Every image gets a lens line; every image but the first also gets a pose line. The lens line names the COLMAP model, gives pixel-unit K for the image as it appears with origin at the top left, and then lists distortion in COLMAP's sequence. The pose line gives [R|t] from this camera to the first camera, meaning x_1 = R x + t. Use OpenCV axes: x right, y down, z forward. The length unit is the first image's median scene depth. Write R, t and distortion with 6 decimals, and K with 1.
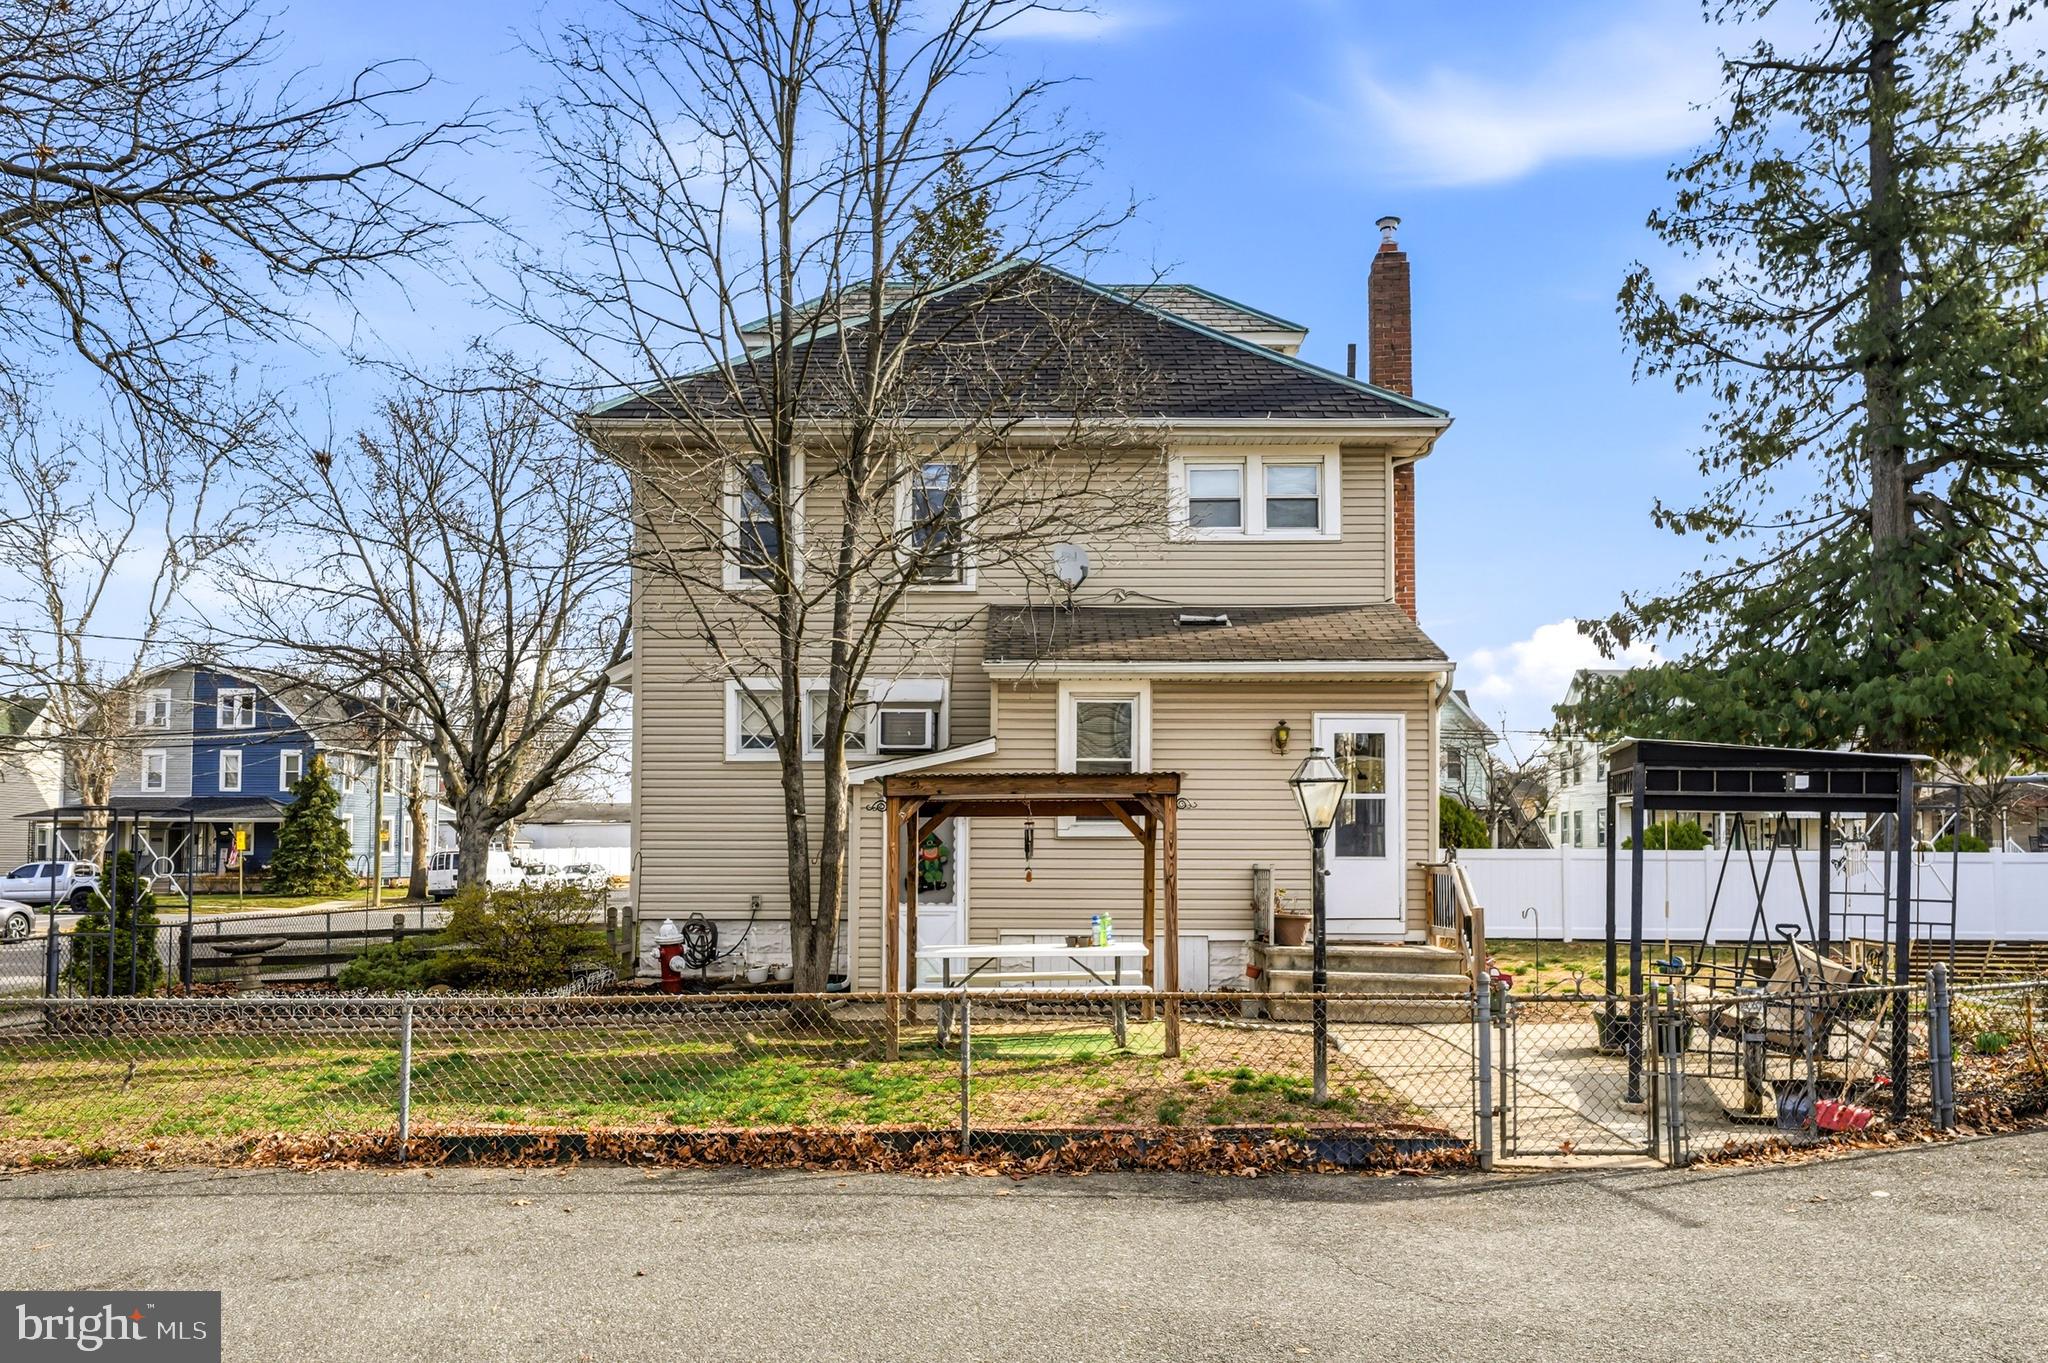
lens RADIAL K [[1471.2, 0, 1051.9], [0, 1471.2, 797.7], [0, 0, 1]] dist [0.018966, 0.003887]
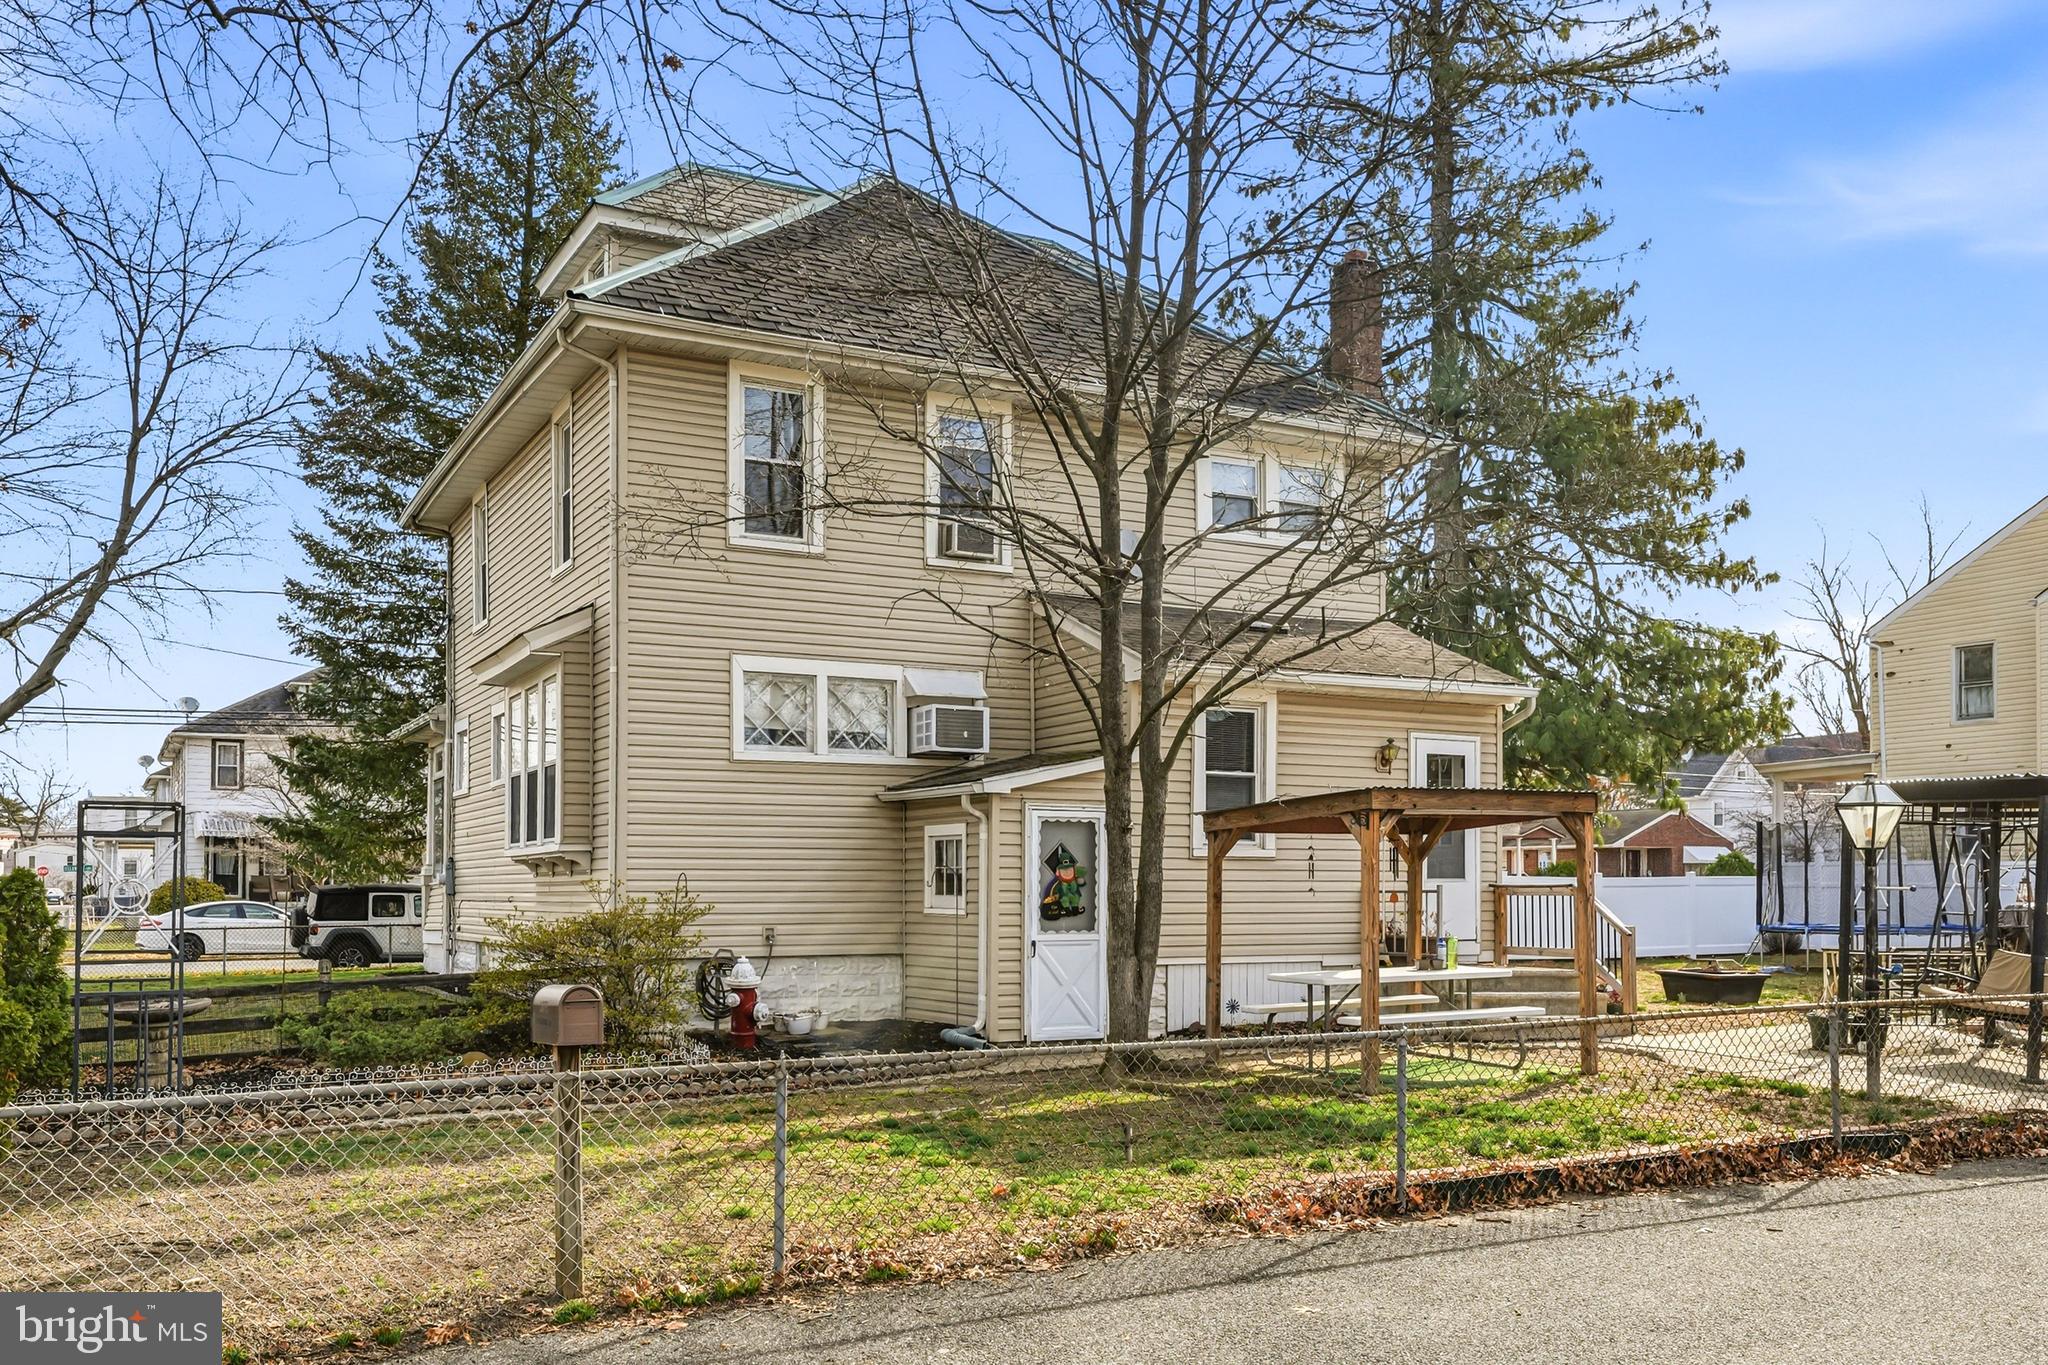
lens RADIAL K [[1713.3, 0, 1049.0], [0, 1713.3, 869.2], [0, 0, 1]] dist [-0.007498, 0.000954]
pose [[0.886123, 0.001082, 0.463448, -0.564633], [-0.014733, 0.999558, 0.025835, 0.008155], [-0.463215, -0.029721, 0.885747, 0.098399]]
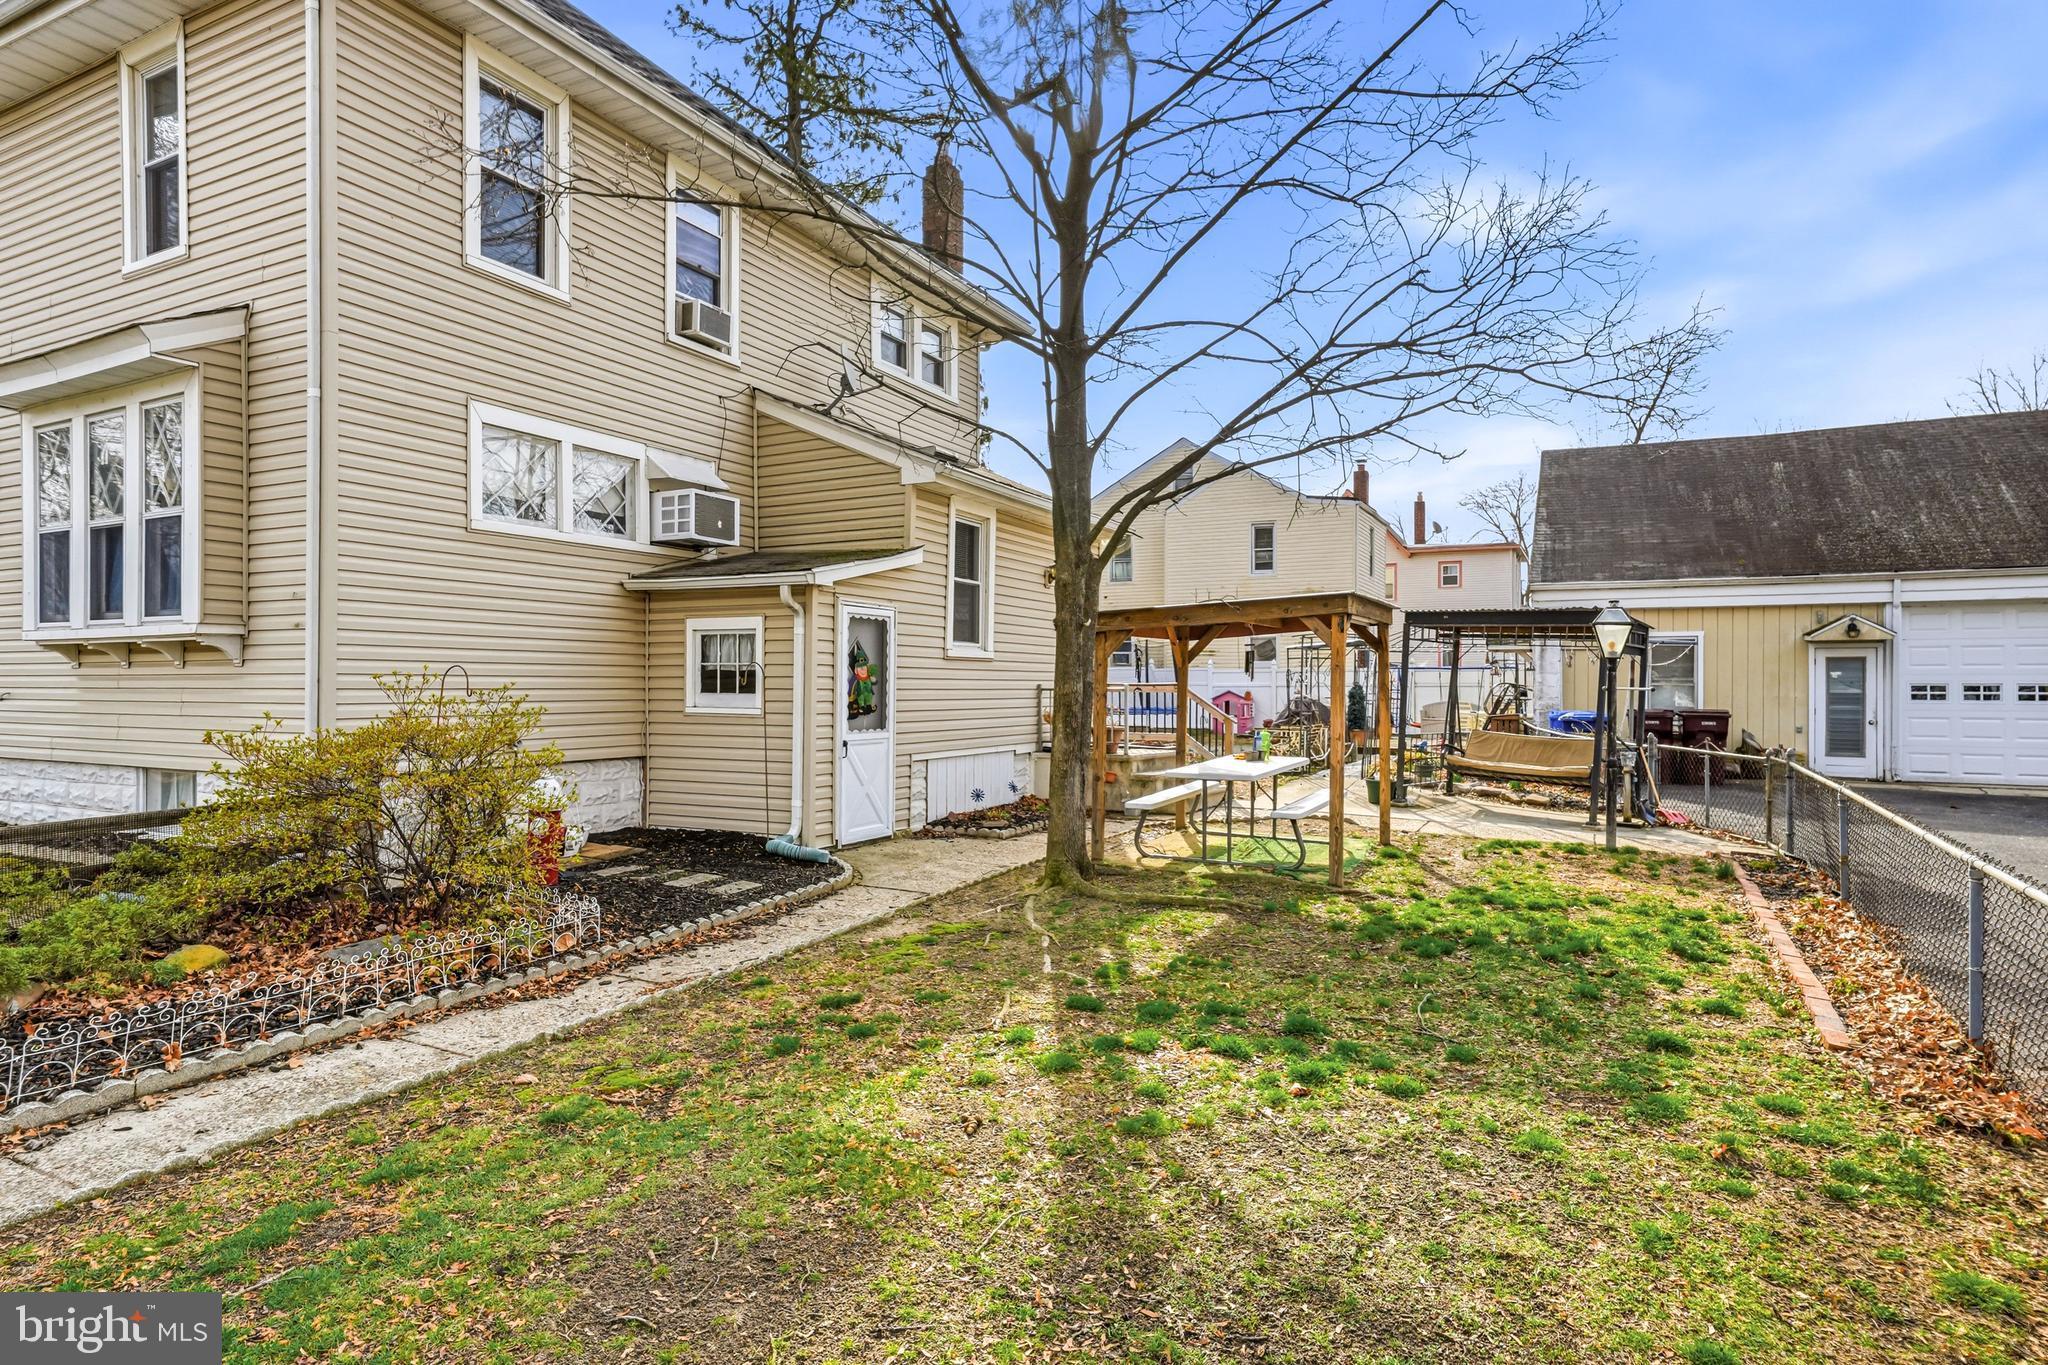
lens RADIAL K [[1088.9, 0, 1015.0], [0, 1088.9, 695.1], [0, 0, 1]] dist [0.003443, 0.000662]
pose [[0.469119, -0.010209, 0.883076, -0.607182], [-0.037233, 0.998815, 0.031326, 0.027478], [-0.882350, -0.047575, 0.468184, 0.618006]]
